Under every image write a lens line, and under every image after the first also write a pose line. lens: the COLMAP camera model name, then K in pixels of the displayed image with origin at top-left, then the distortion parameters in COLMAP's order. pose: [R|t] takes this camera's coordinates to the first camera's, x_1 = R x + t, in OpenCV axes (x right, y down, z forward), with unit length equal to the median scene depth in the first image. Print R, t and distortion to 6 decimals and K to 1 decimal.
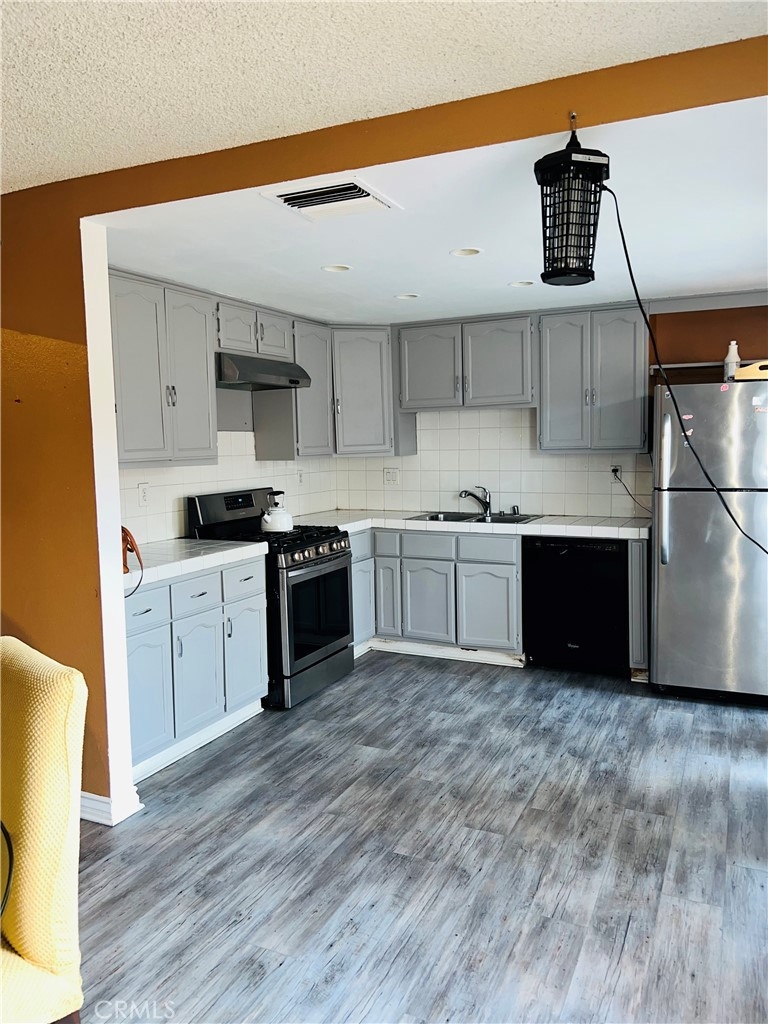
lens RADIAL K [[776.1, 0, 384.0], [0, 776.1, 512.0], [0, 0, 1]] dist [0.053073, -0.048554]
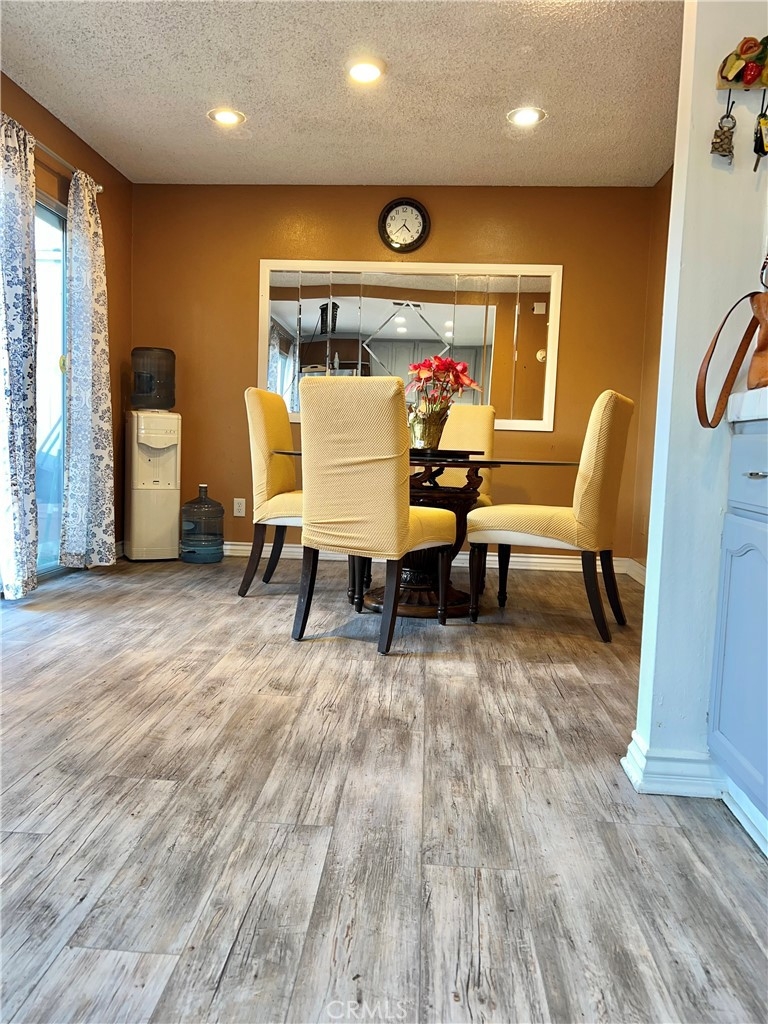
lens RADIAL K [[775.1, 0, 373.6], [0, 775.1, 511.2], [0, 0, 1]] dist [0.003241, -0.002109]
pose [[-0.934665, 0.011749, -0.355335, 0.073323], [-0.057485, 0.981309, 0.183654, 0.080962], [0.350851, 0.192081, -0.916520, 1.401697]]
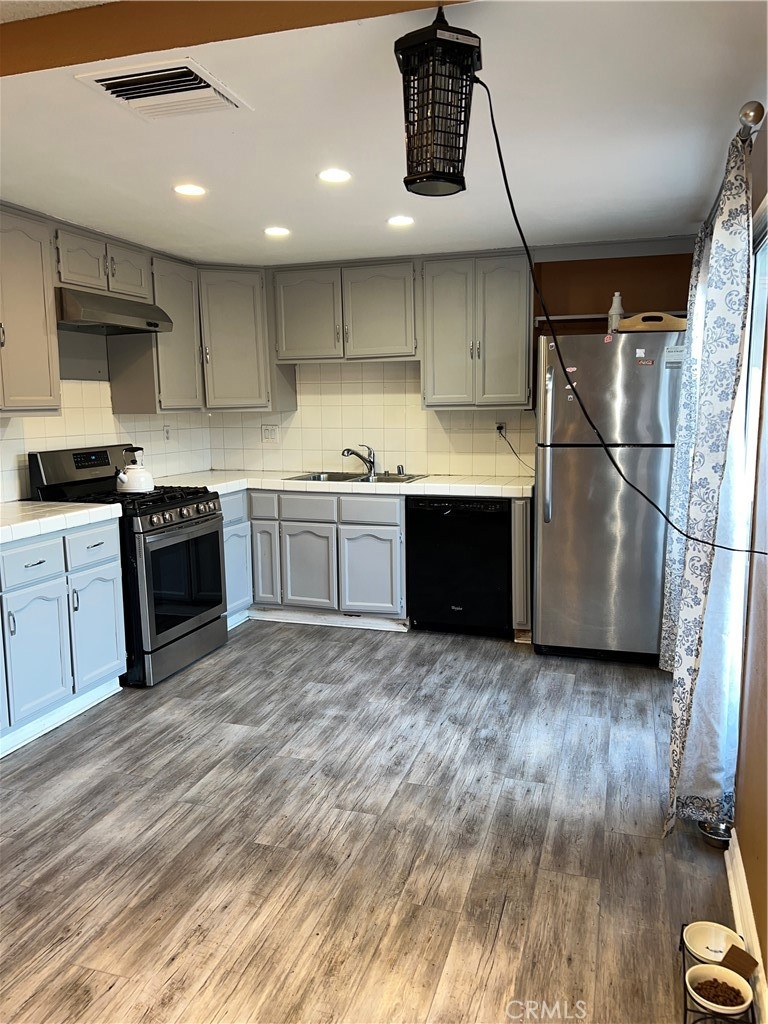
lens RADIAL K [[776.1, 0, 384.0], [0, 776.1, 512.0], [0, 0, 1]] dist [0.053073, -0.048554]
pose [[0.991416, -0.010398, 0.130329, 0.040958], [0.004656, 0.999008, 0.044285, 0.012906], [-0.130660, -0.043298, 0.990481, 0.090136]]
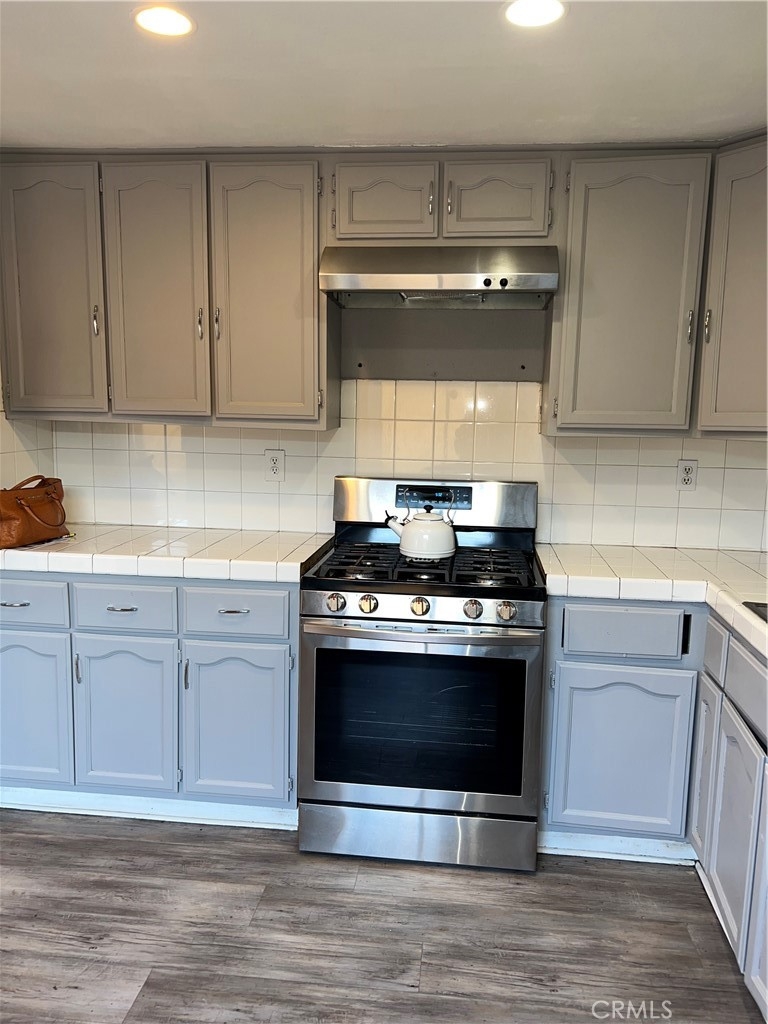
lens RADIAL K [[776.1, 0, 384.0], [0, 776.1, 512.0], [0, 0, 1]] dist [0.053073, -0.048554]
pose [[0.320293, 0.152691, -0.934932, 0.547198], [-0.115532, 0.985854, 0.121427, -0.104573], [0.940247, 0.069123, 0.333403, 1.120900]]
